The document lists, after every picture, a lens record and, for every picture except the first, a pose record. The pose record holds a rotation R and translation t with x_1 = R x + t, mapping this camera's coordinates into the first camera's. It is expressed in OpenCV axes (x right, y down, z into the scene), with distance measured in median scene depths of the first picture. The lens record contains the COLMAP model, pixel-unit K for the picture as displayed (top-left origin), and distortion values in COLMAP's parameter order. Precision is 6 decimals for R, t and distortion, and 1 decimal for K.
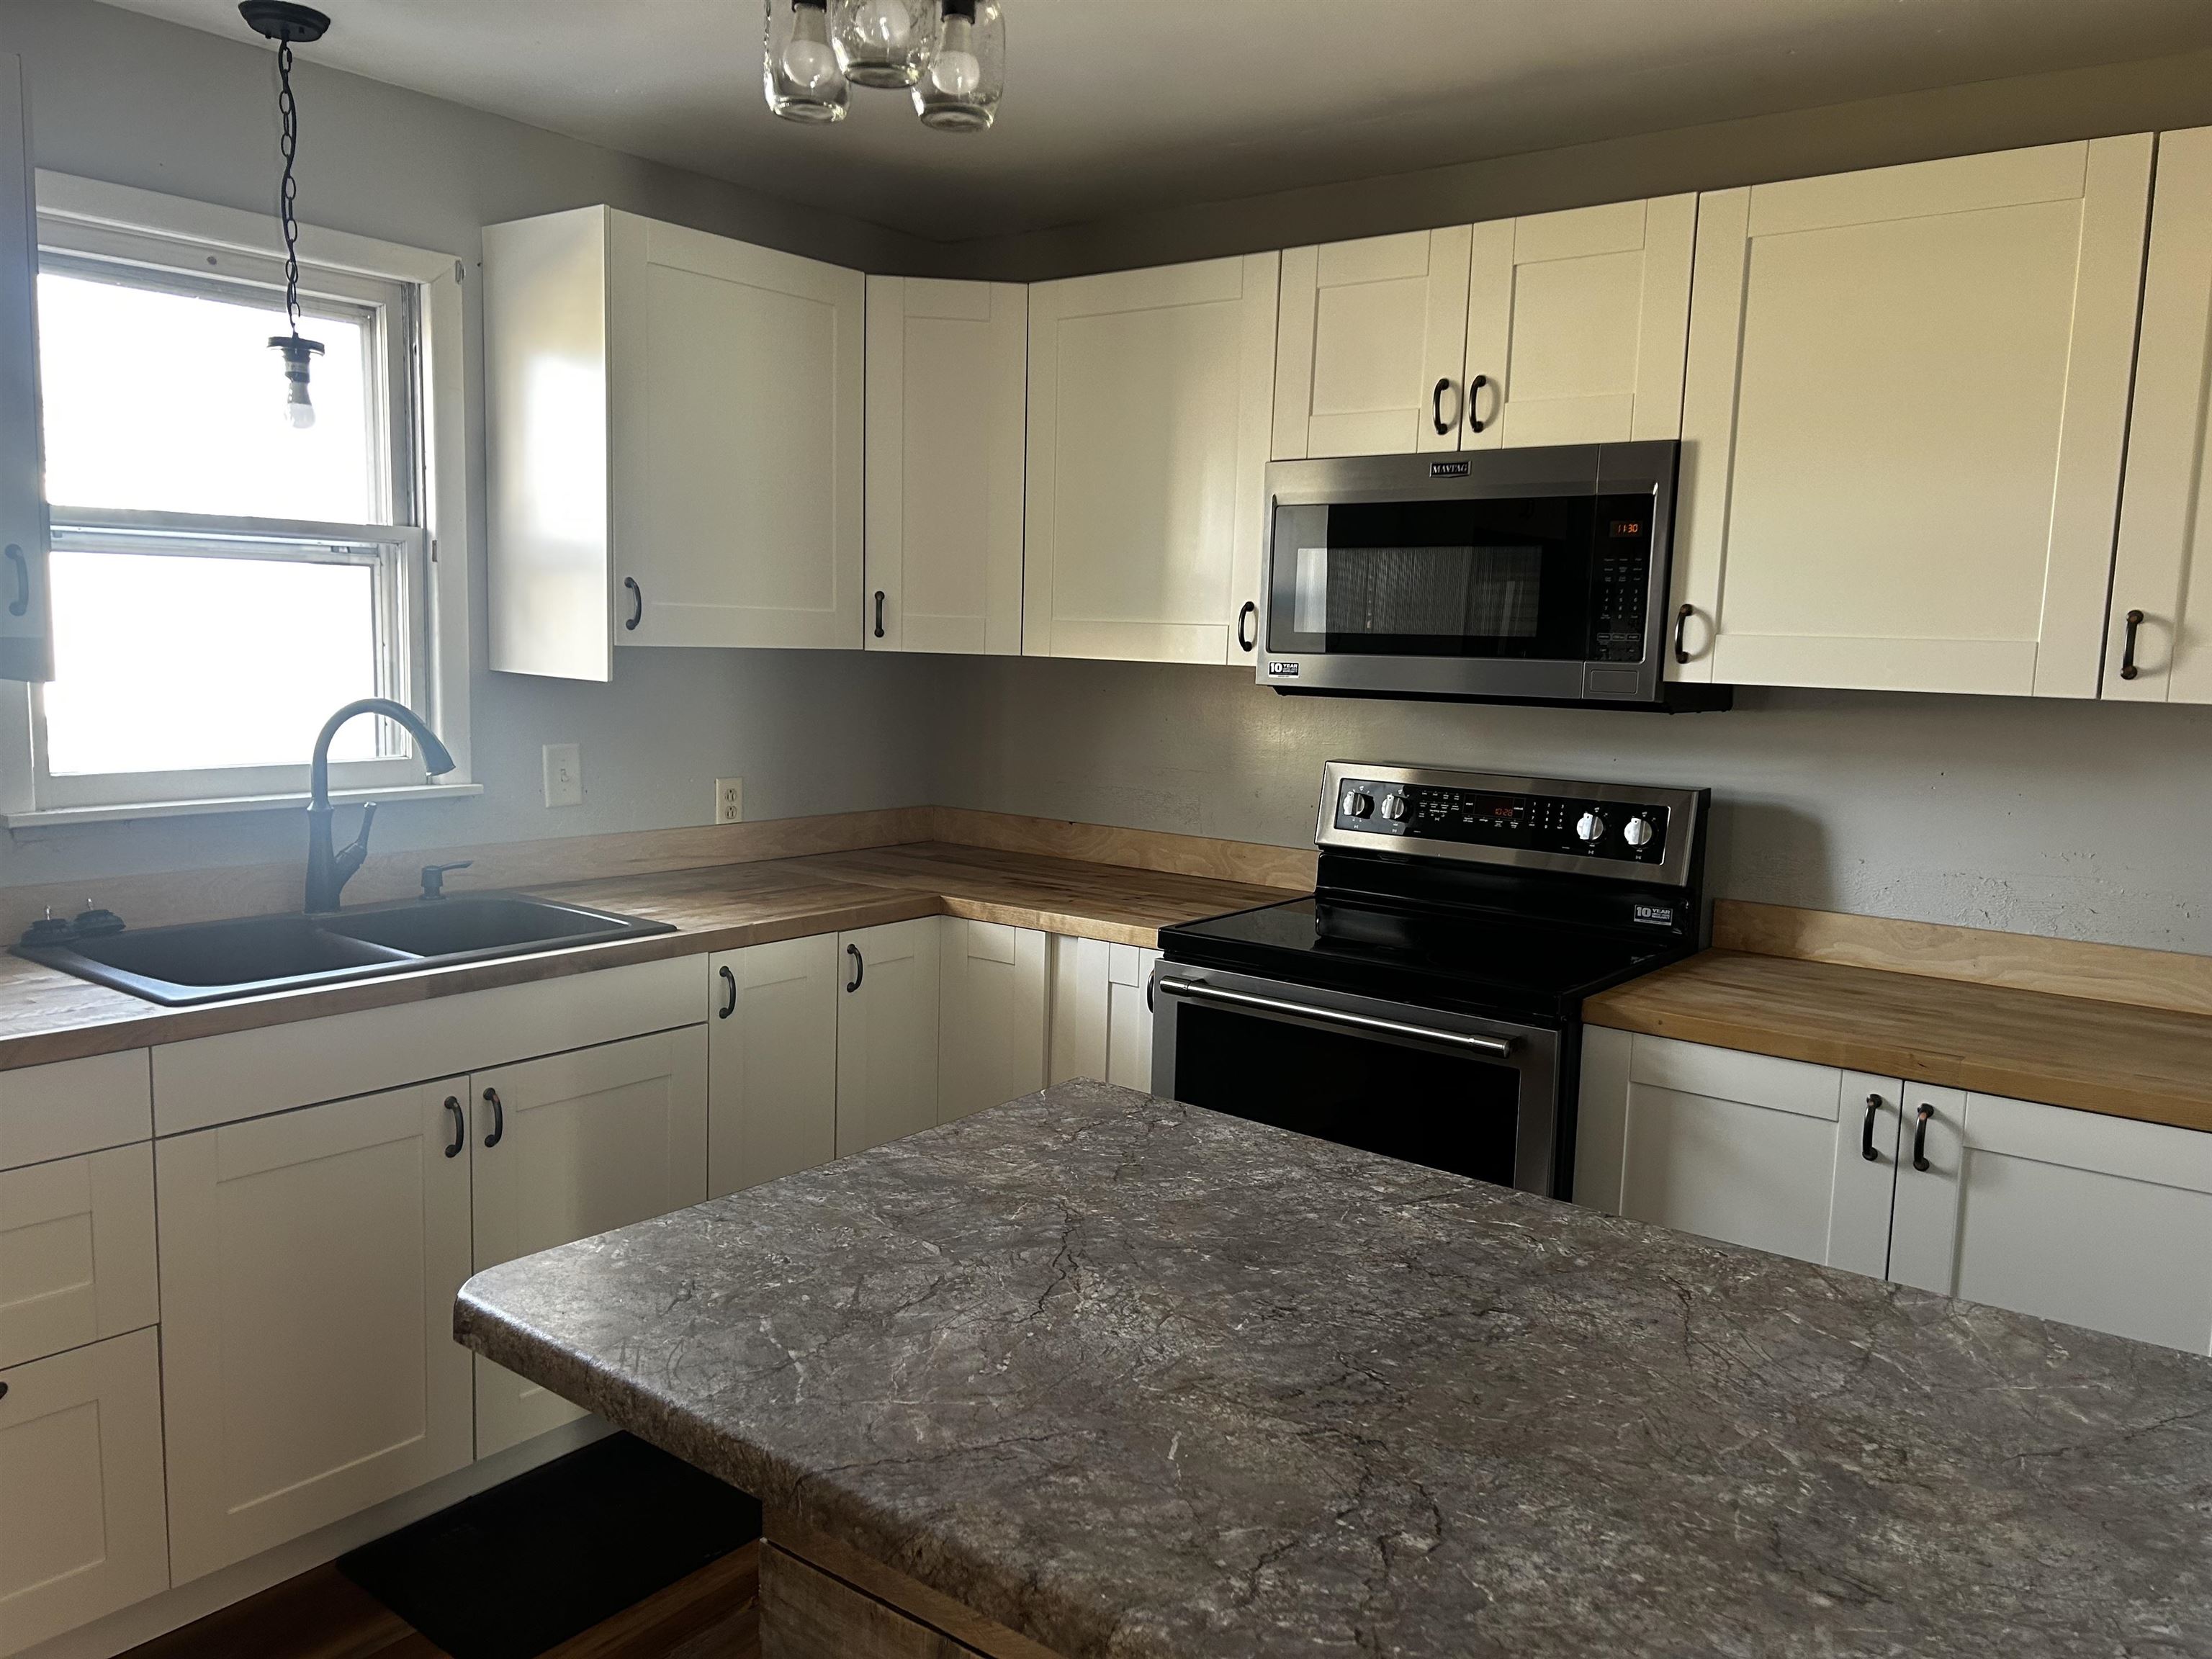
lens RADIAL K [[1636.8, 0, 1106.0], [0, 1636.8, 829.5], [0, 0, 1]] dist [0.058037, -0.076771]
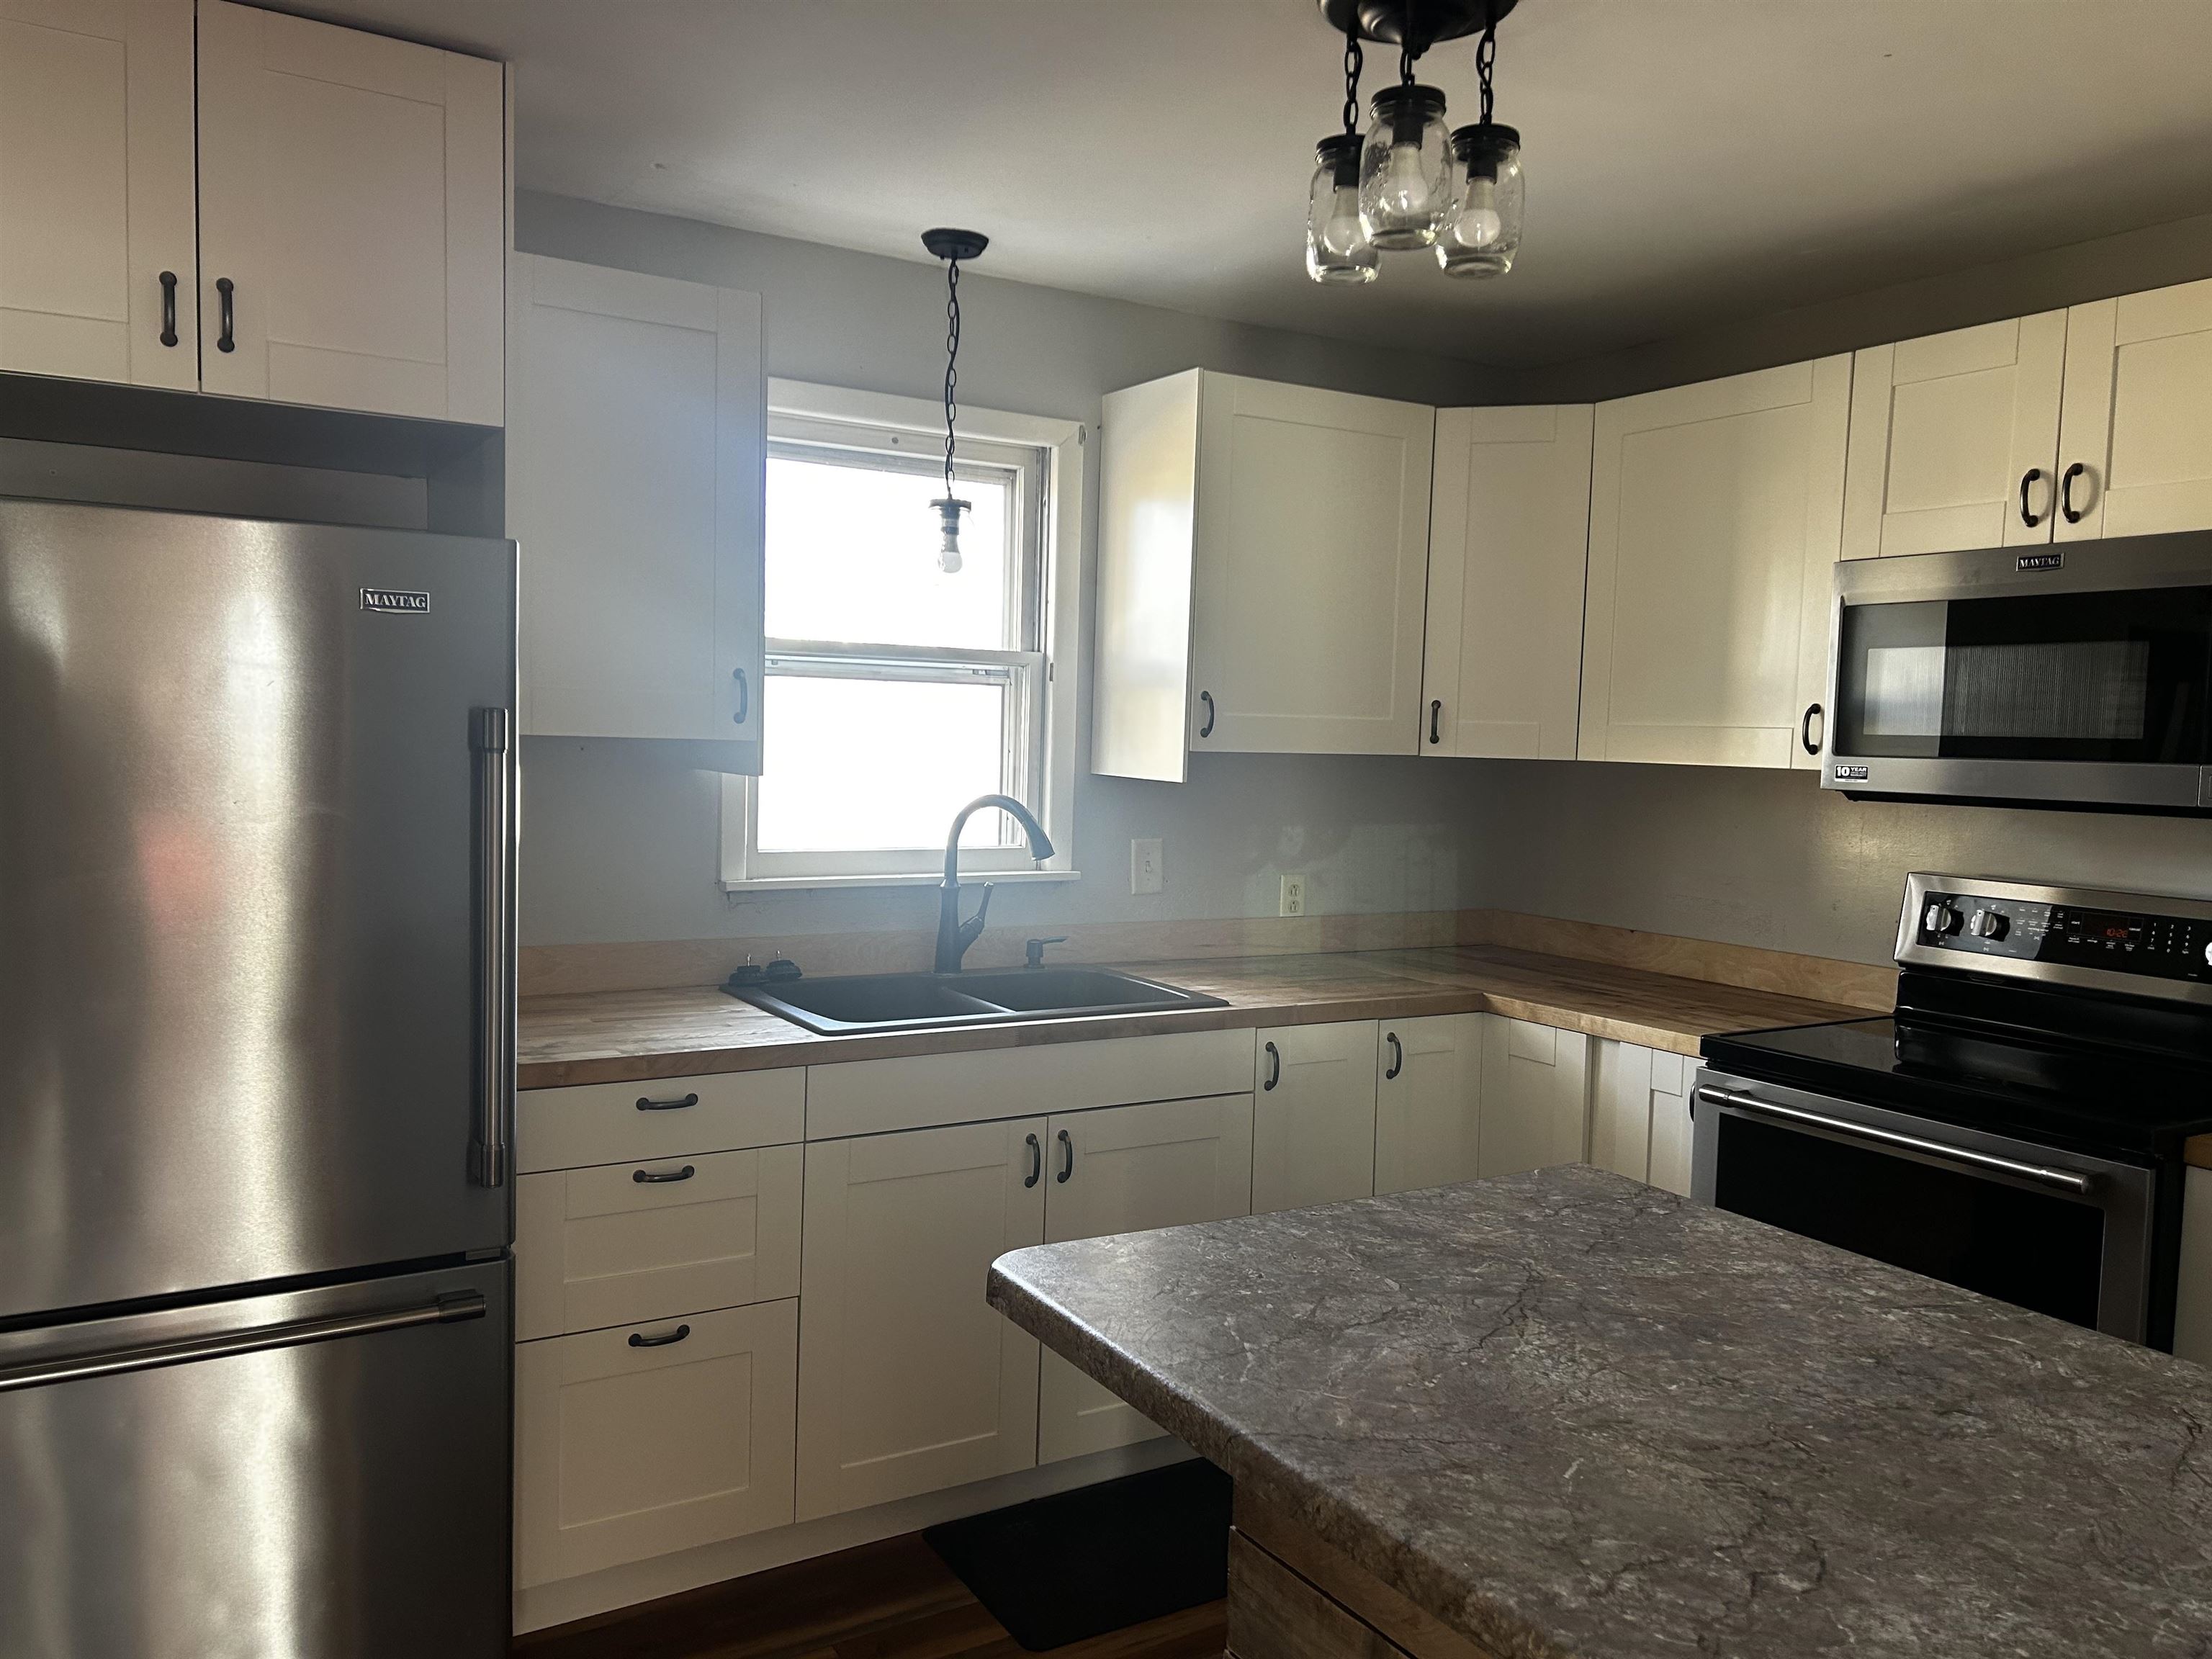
lens RADIAL K [[1636.8, 0, 1106.0], [0, 1636.8, 829.5], [0, 0, 1]] dist [0.058037, -0.076771]
pose [[0.930166, 0.018807, -0.366657, 0.065875], [-0.046235, 0.996737, -0.066166, 0.020962], [0.364216, 0.078498, 0.928000, -0.062051]]
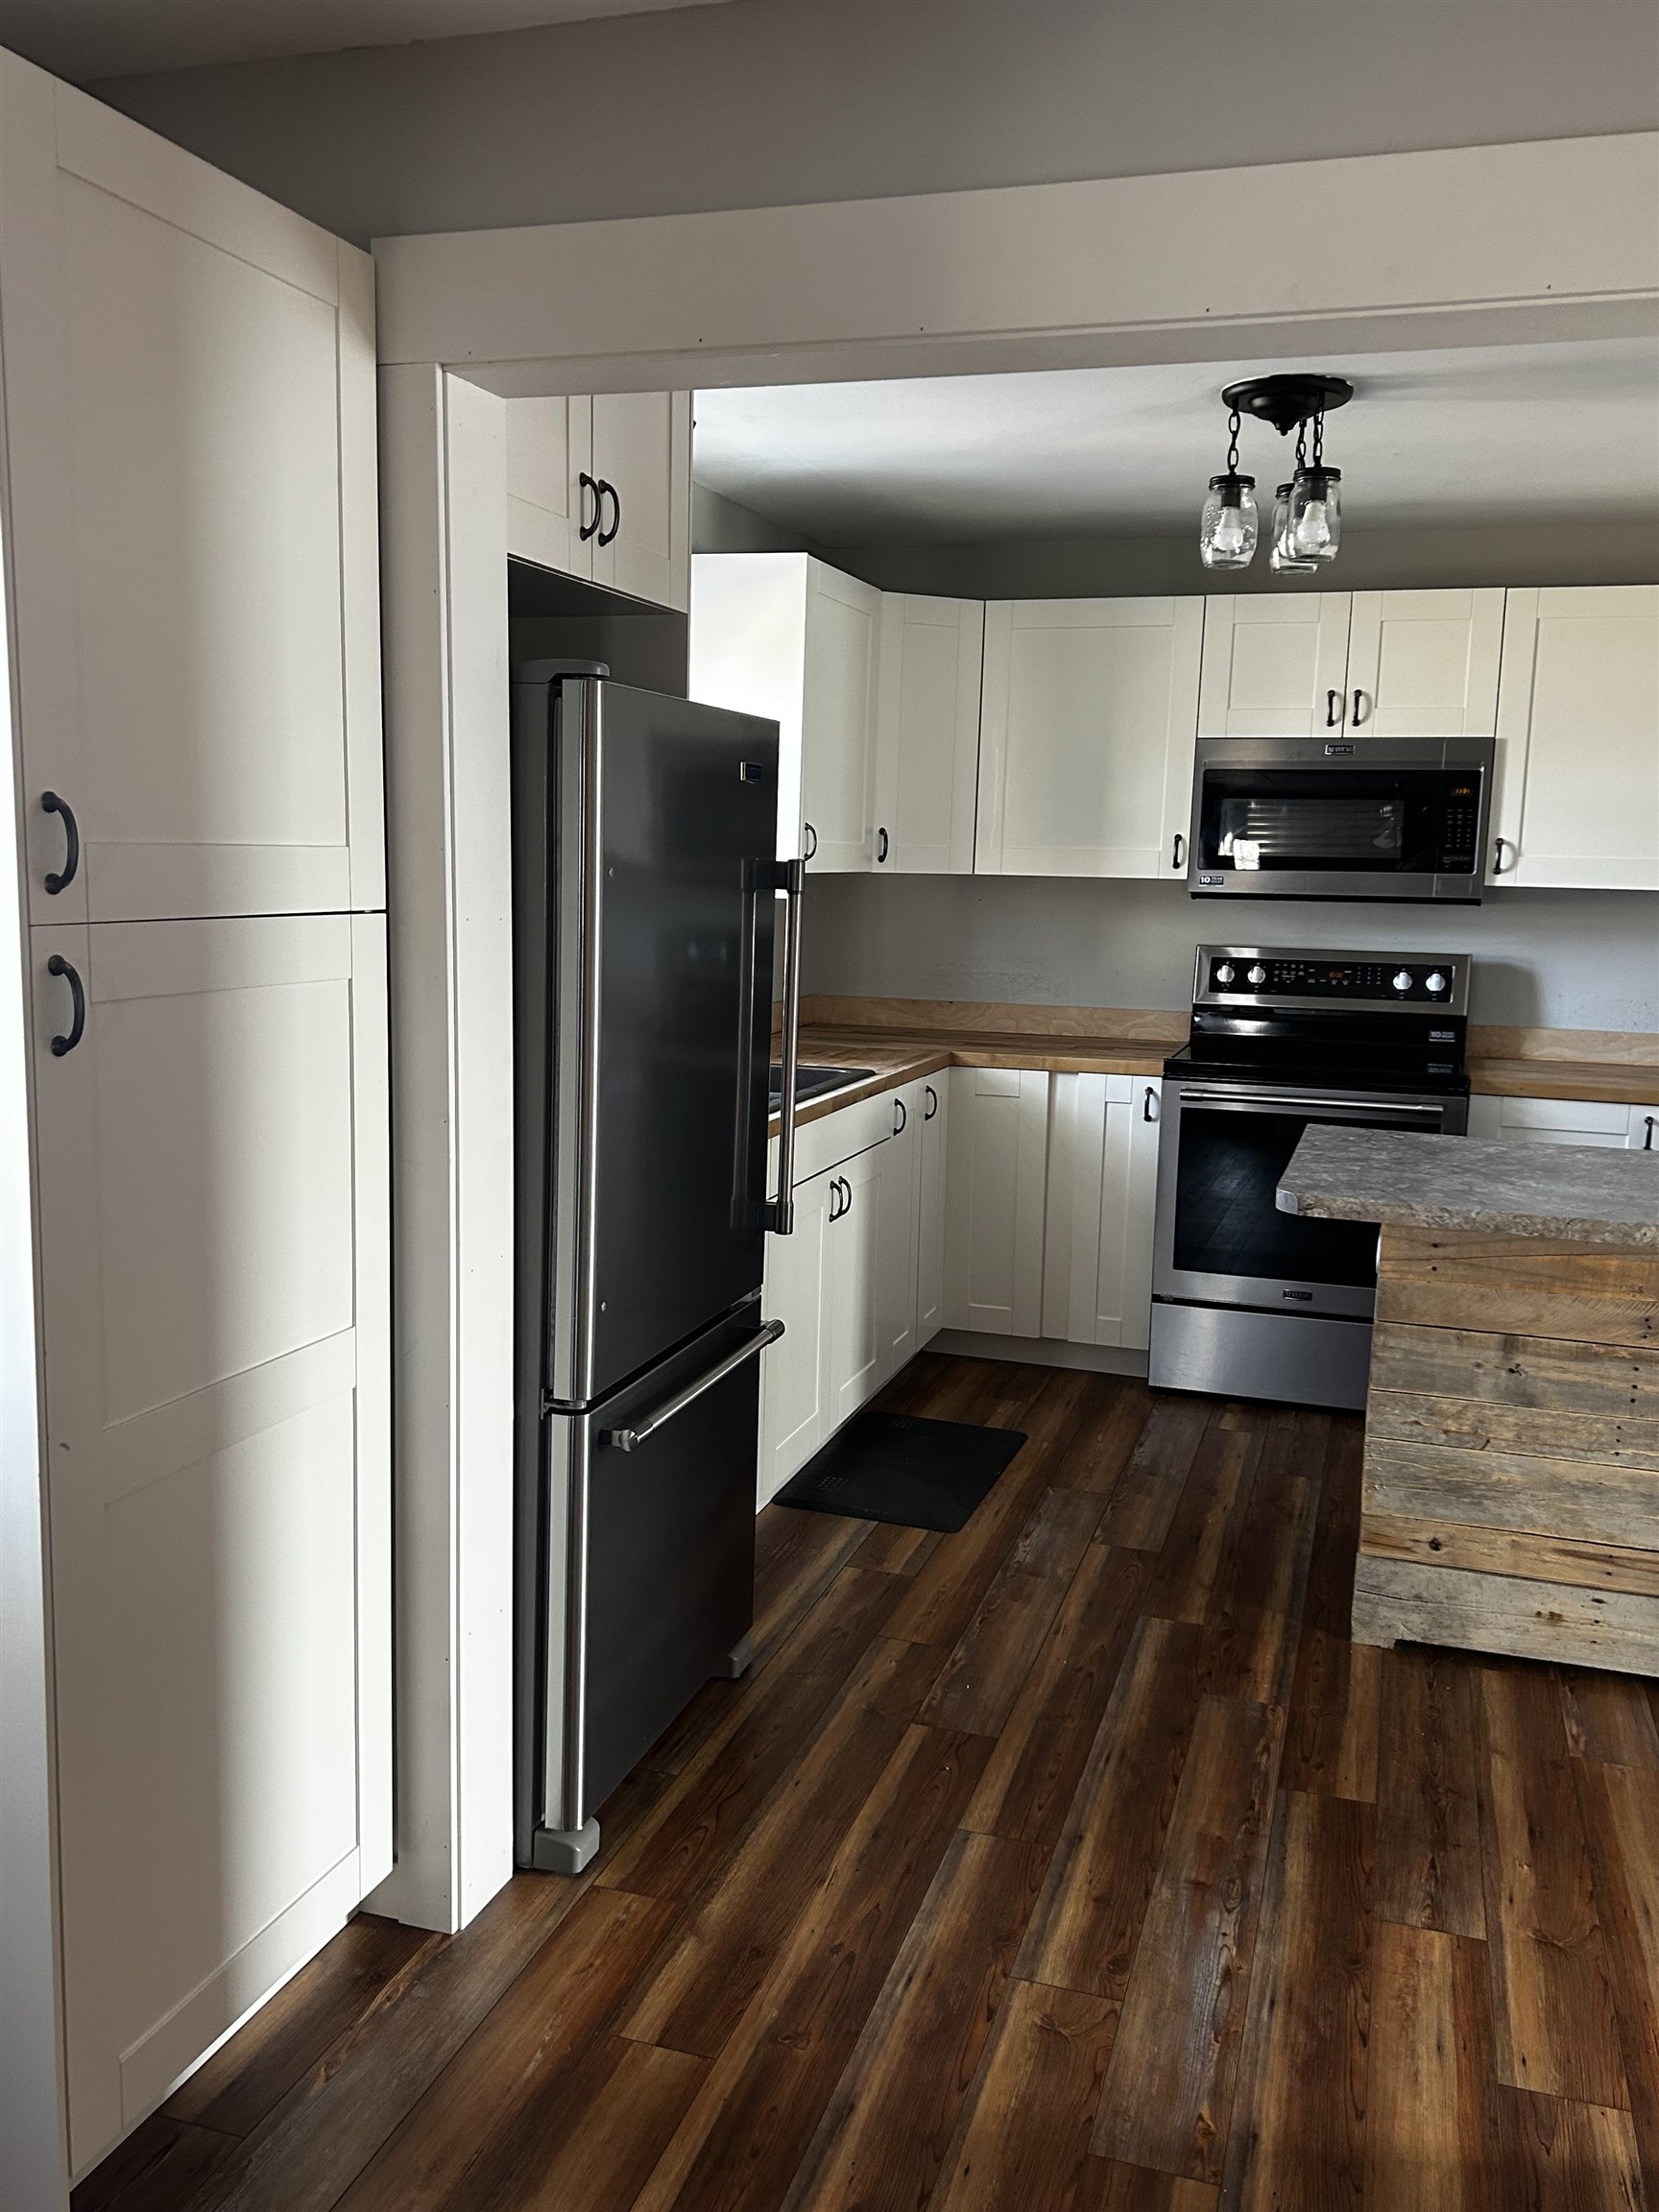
lens RADIAL K [[1824.2, 0, 829.5], [0, 1824.2, 1106.0], [0, 0, 1]] dist [0.043114, -0.005102]
pose [[0.945329, -0.053655, 0.321673, -0.857033], [0.044386, 0.998363, 0.036086, 0.032487], [-0.323082, -0.019835, 0.946163, -0.502440]]
